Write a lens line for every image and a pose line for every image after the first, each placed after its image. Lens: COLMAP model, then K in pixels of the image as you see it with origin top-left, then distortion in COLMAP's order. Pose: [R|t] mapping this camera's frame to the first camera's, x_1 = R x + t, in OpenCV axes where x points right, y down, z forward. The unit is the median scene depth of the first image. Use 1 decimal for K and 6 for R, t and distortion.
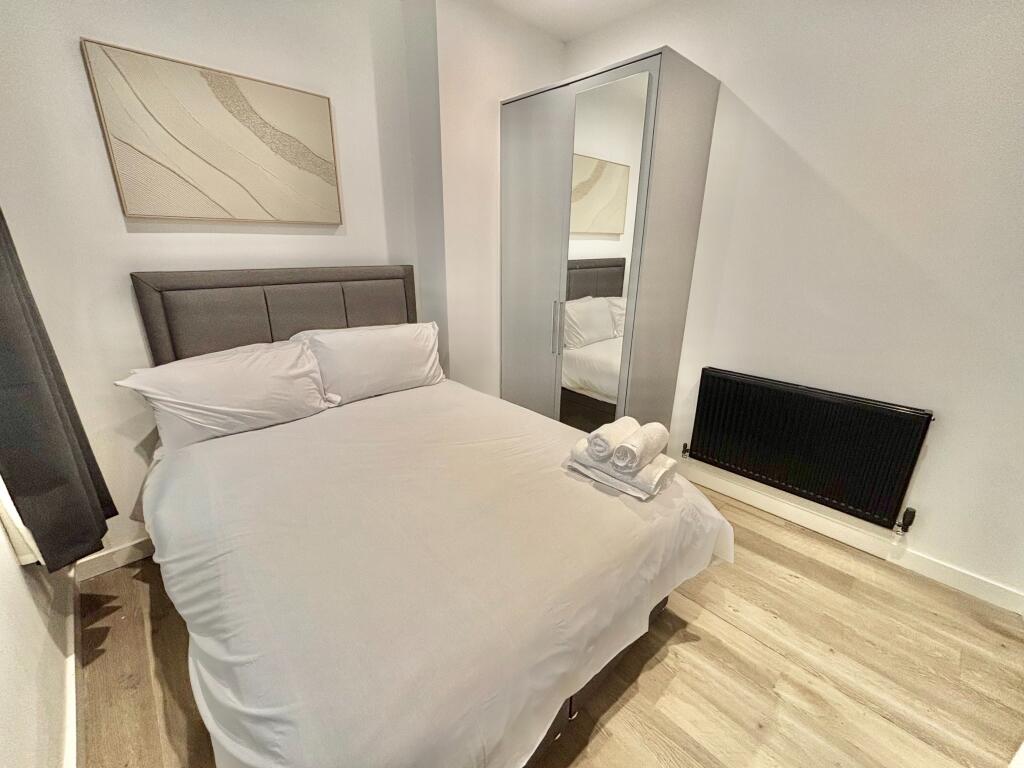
lens RADIAL K [[414.4, 0, 512.0], [0, 414.4, 384.0], [0, 0, 1]] dist [0.002499, 0.000154]
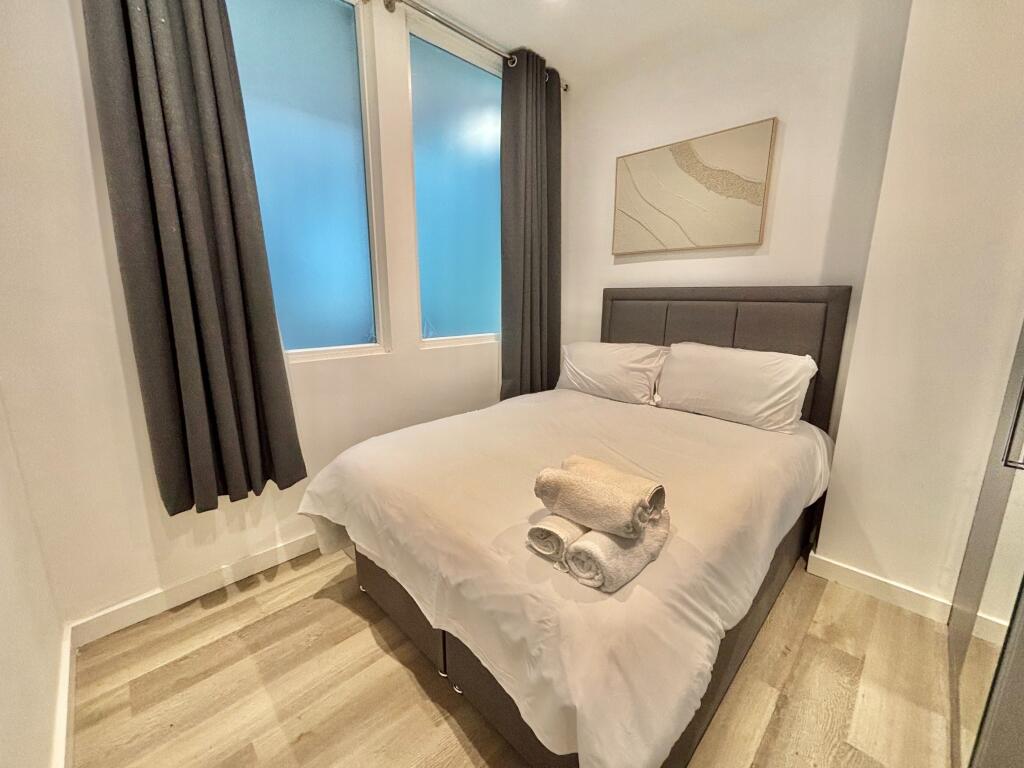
lens RADIAL K [[414.4, 0, 512.0], [0, 414.4, 384.0], [0, 0, 1]] dist [0.002499, 0.000154]
pose [[0.021793, 0.198515, -0.979855, 0.656023], [-0.322450, 0.929108, 0.181062, -0.079254], [0.946336, 0.312009, 0.084260, 0.532976]]
